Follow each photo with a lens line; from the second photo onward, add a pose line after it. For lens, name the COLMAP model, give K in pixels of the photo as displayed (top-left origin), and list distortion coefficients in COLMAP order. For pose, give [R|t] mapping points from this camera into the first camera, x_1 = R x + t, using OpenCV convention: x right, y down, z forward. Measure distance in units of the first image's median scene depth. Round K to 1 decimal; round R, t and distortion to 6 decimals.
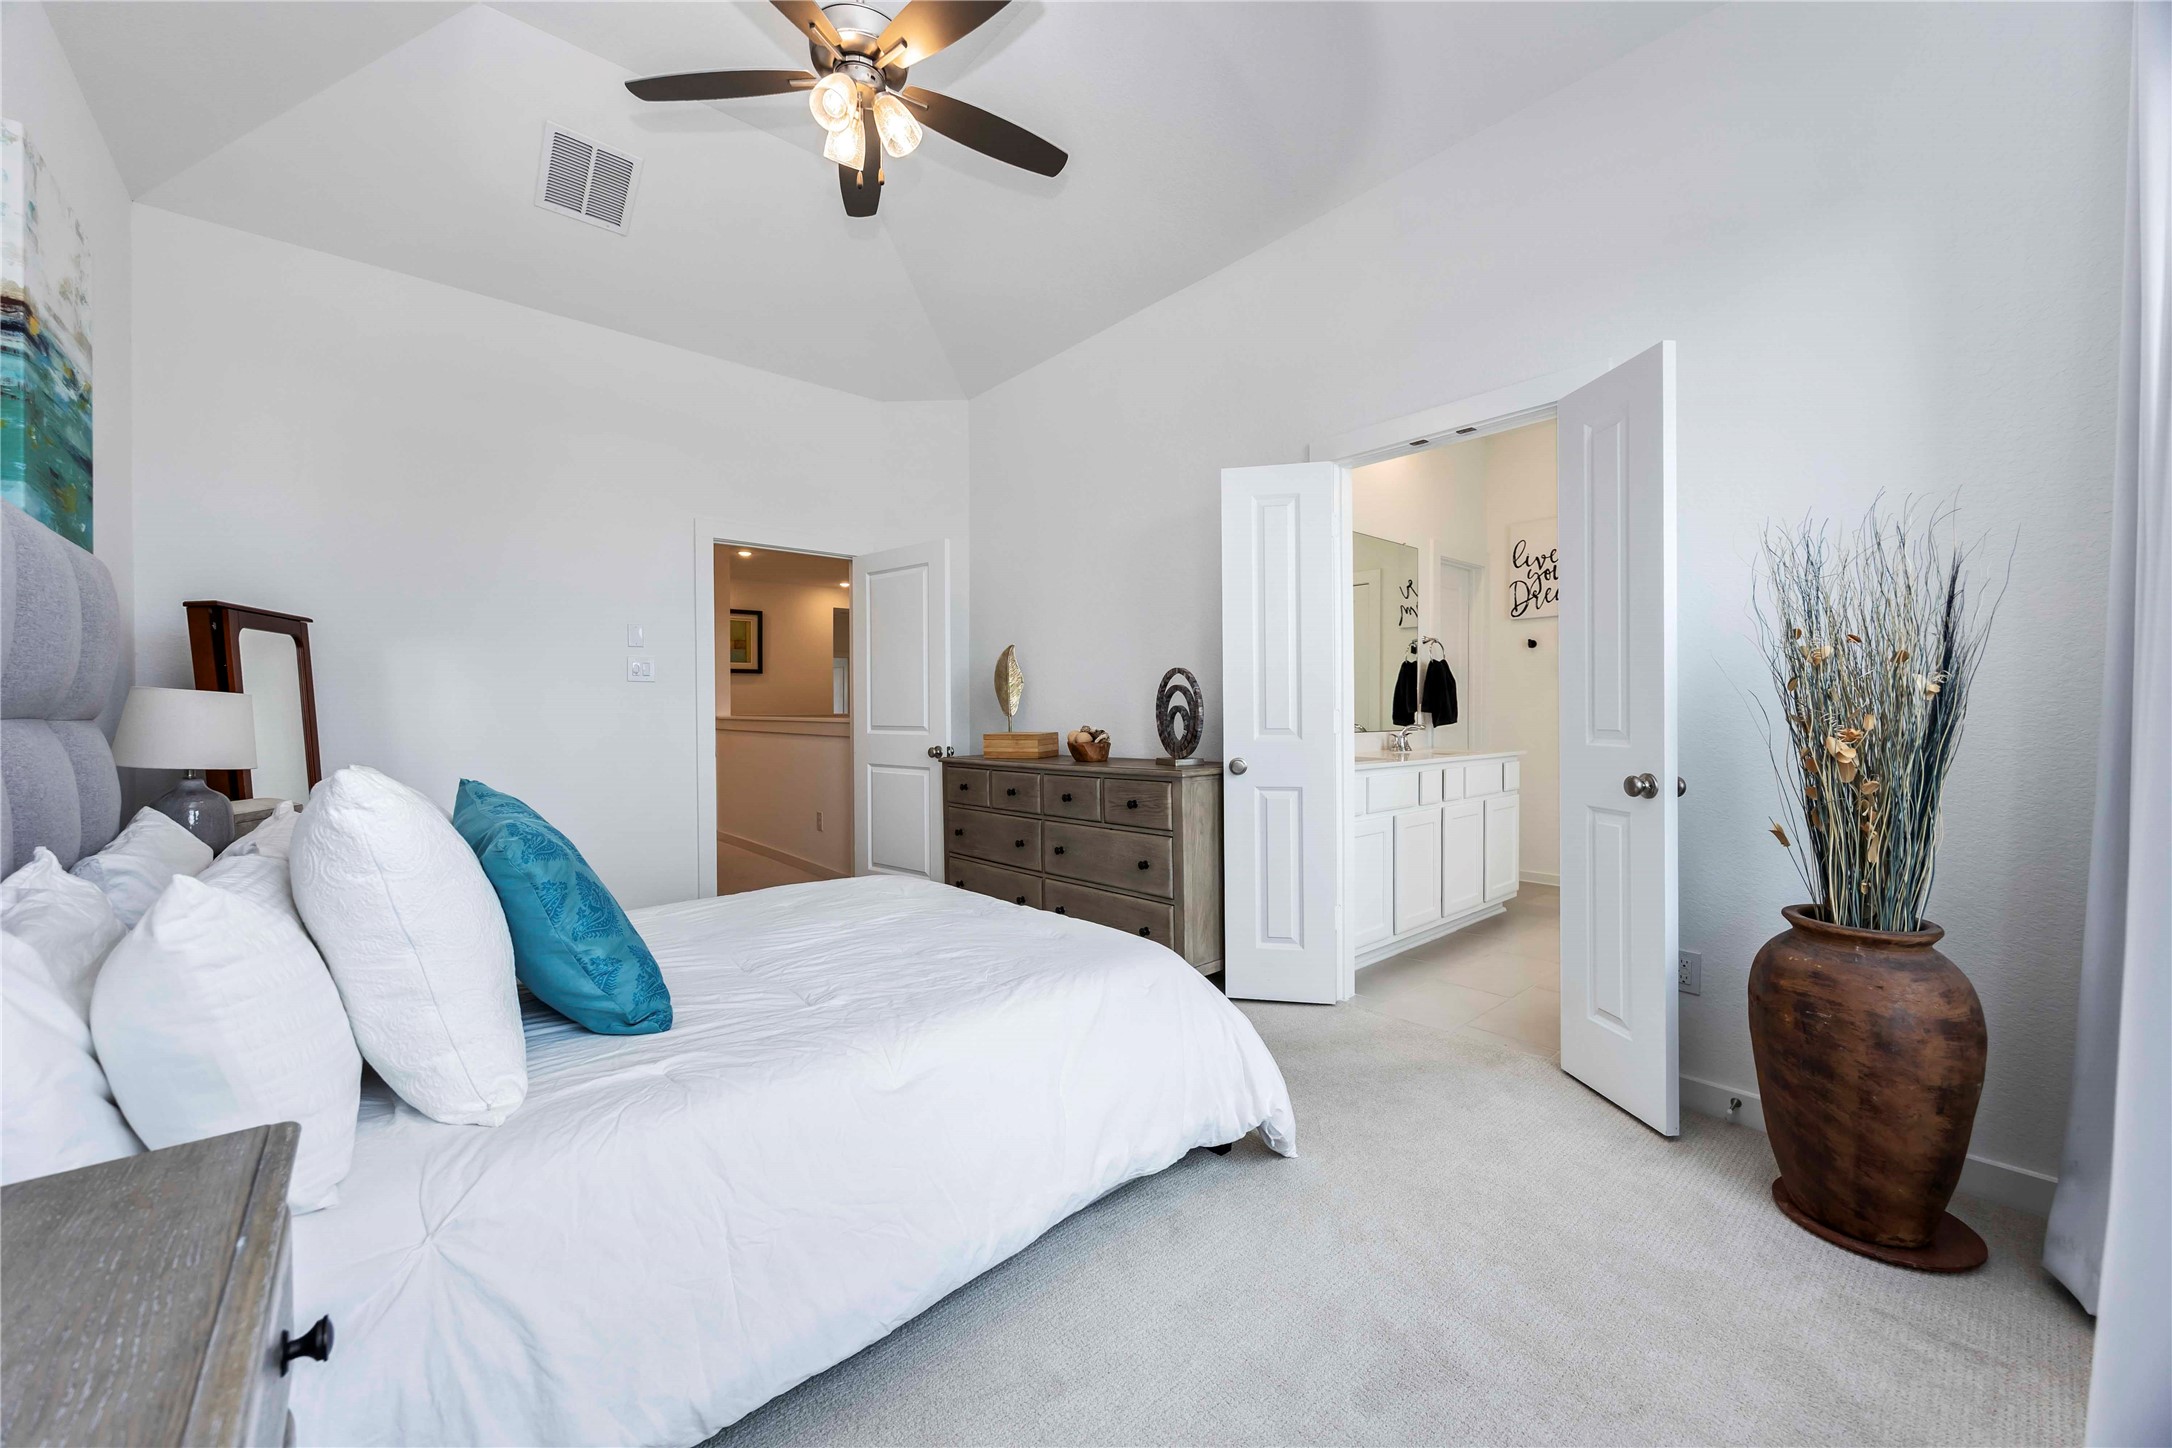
lens RADIAL K [[829.8, 0, 1084.8], [0, 829.8, 707.3], [0, 0, 1]] dist [0.000140, -0.000402]
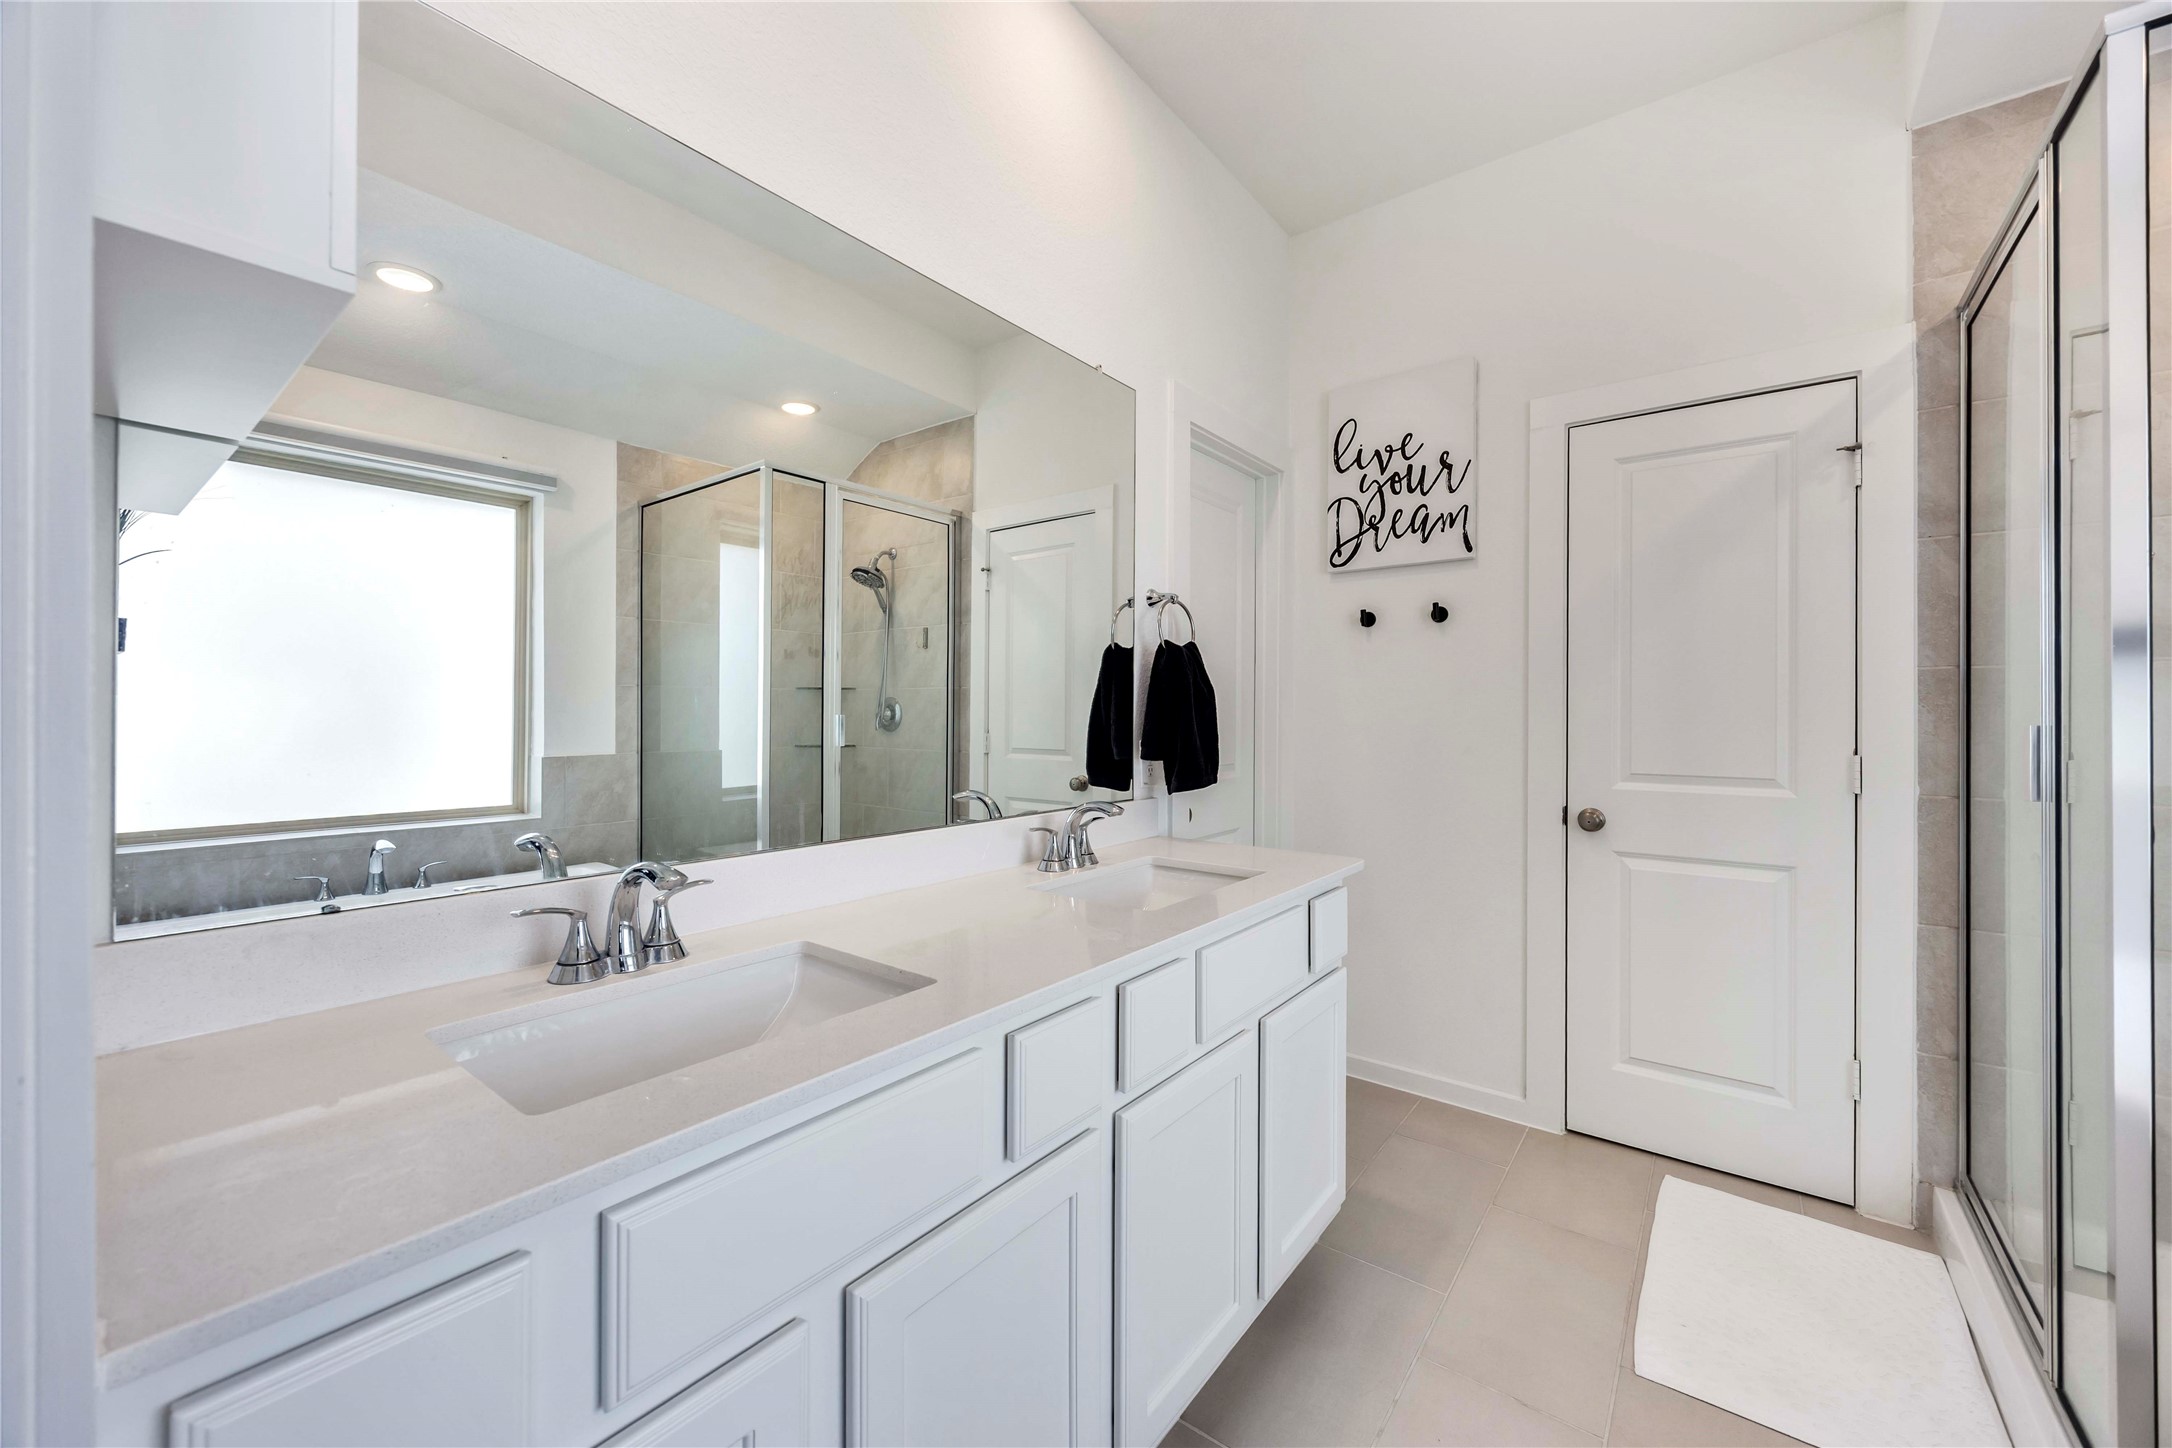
lens RADIAL K [[829.8, 0, 1084.8], [0, 829.8, 707.3], [0, 0, 1]] dist [0.000140, -0.000402]
pose [[0.982467, 0.003840, 0.186398, 0.282257], [-0.002792, 0.999979, -0.005885, -0.018590], [-0.186416, 0.005261, 0.982457, 0.549958]]
